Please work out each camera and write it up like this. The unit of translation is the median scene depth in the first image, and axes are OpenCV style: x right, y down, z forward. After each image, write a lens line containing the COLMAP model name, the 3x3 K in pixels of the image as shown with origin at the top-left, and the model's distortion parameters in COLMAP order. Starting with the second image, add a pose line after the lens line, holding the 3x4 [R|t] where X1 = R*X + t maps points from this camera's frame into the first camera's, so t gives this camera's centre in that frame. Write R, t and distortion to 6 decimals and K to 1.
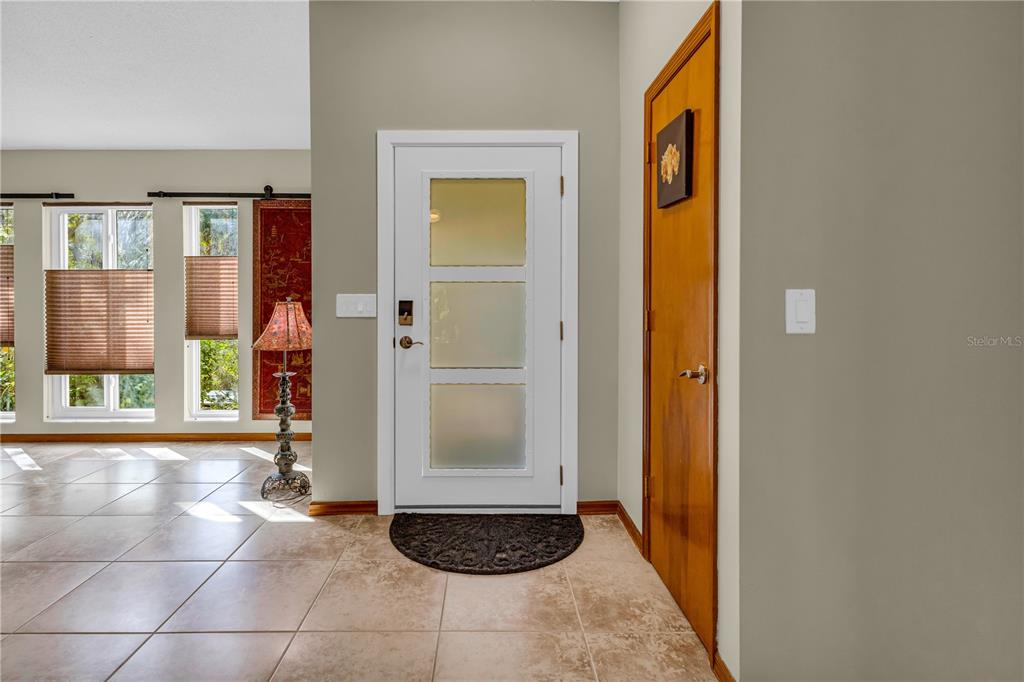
lens RADIAL K [[531.8, 0, 480.9], [0, 531.8, 302.9], [0, 0, 1]] dist [0.005293, 0.000508]
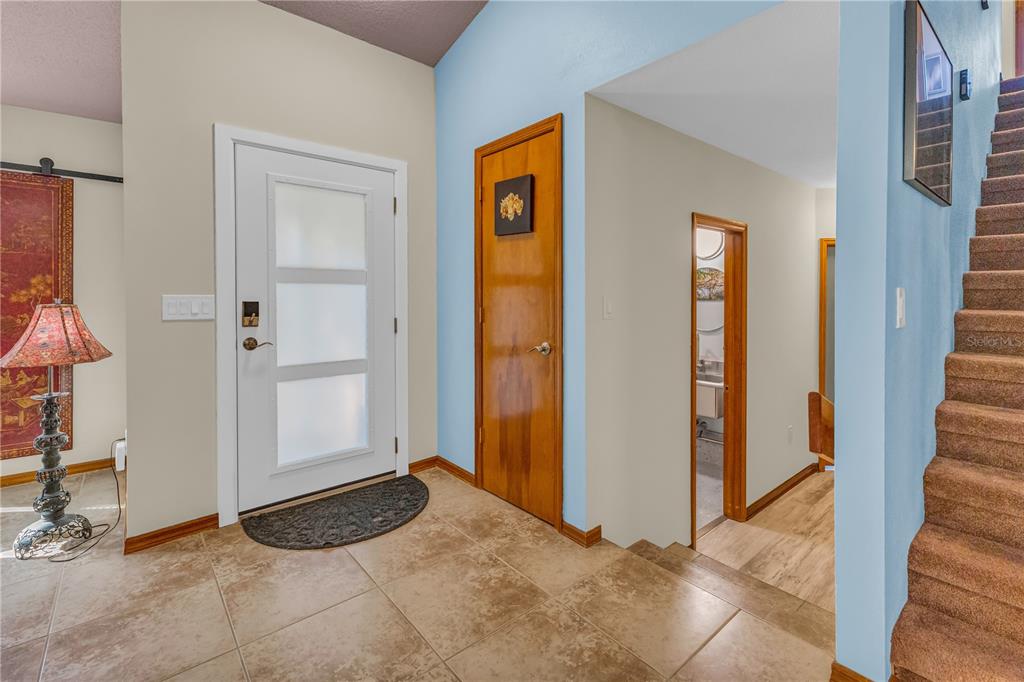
lens RADIAL K [[466.4, 0, 516.4], [0, 466.4, 301.0], [0, 0, 1]] dist [0.002628, -0.000140]
pose [[0.753403, -0.005806, 0.657534, -0.341207], [0.006512, 0.999978, 0.001368, -0.003528], [-0.657527, 0.003251, 0.753424, 0.022581]]
